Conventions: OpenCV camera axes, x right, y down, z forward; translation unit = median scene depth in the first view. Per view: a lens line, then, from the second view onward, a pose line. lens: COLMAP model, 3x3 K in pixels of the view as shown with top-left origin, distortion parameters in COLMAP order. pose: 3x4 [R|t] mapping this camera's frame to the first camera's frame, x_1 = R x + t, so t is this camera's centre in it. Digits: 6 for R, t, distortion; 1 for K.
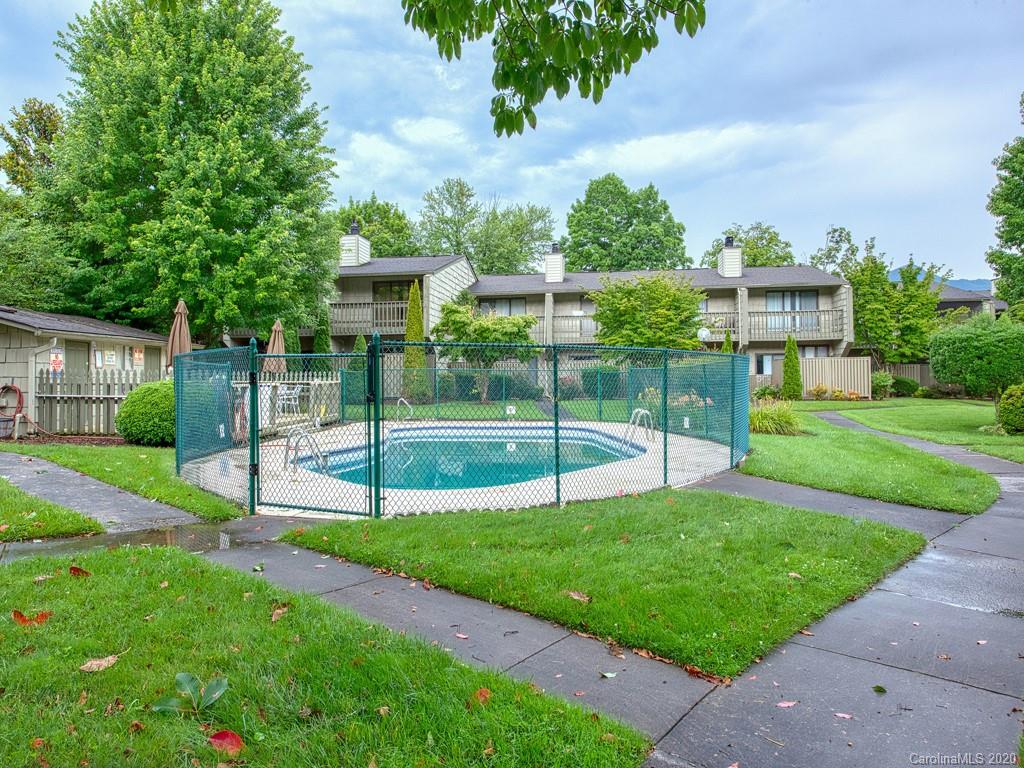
lens RADIAL K [[679.4, 0, 512.0], [0, 679.4, 384.0], [0, 0, 1]] dist [-0.008320, -0.002393]
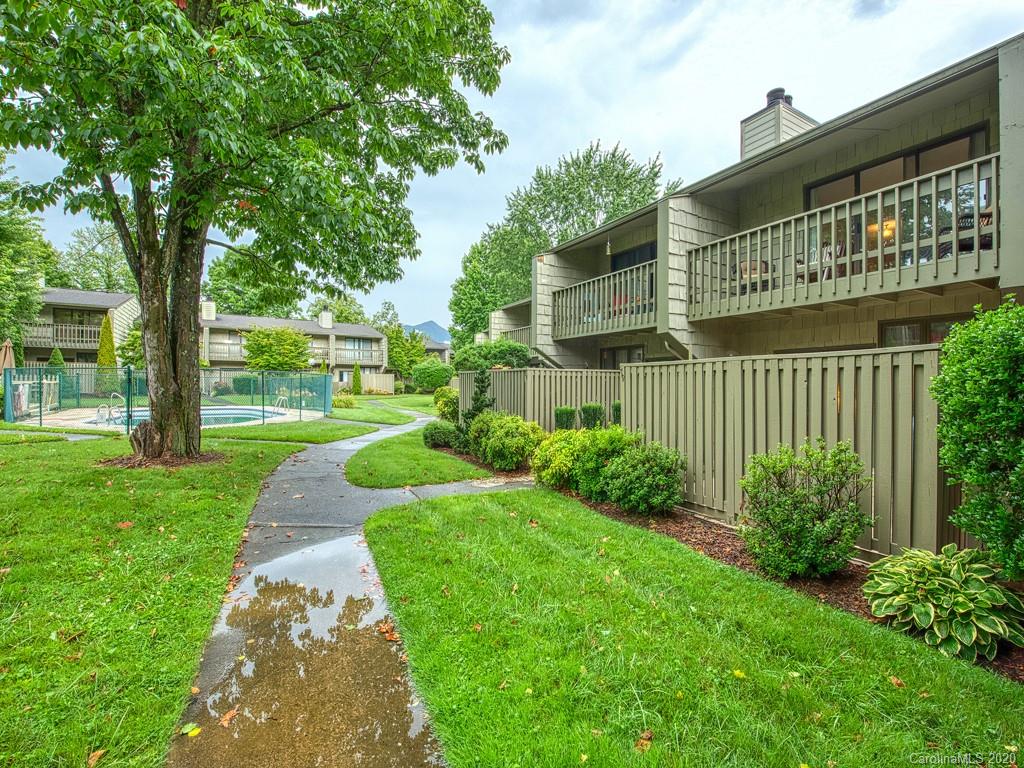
lens RADIAL K [[442.4, 0, 514.1], [0, 442.4, 383.9], [0, 0, 1]] dist [-0.019608, -0.000130]
pose [[0.754931, 0.013100, 0.655673, -0.077434], [-0.007307, 0.999906, -0.011564, 0.002606], [-0.655763, 0.003938, 0.754956, -0.246325]]
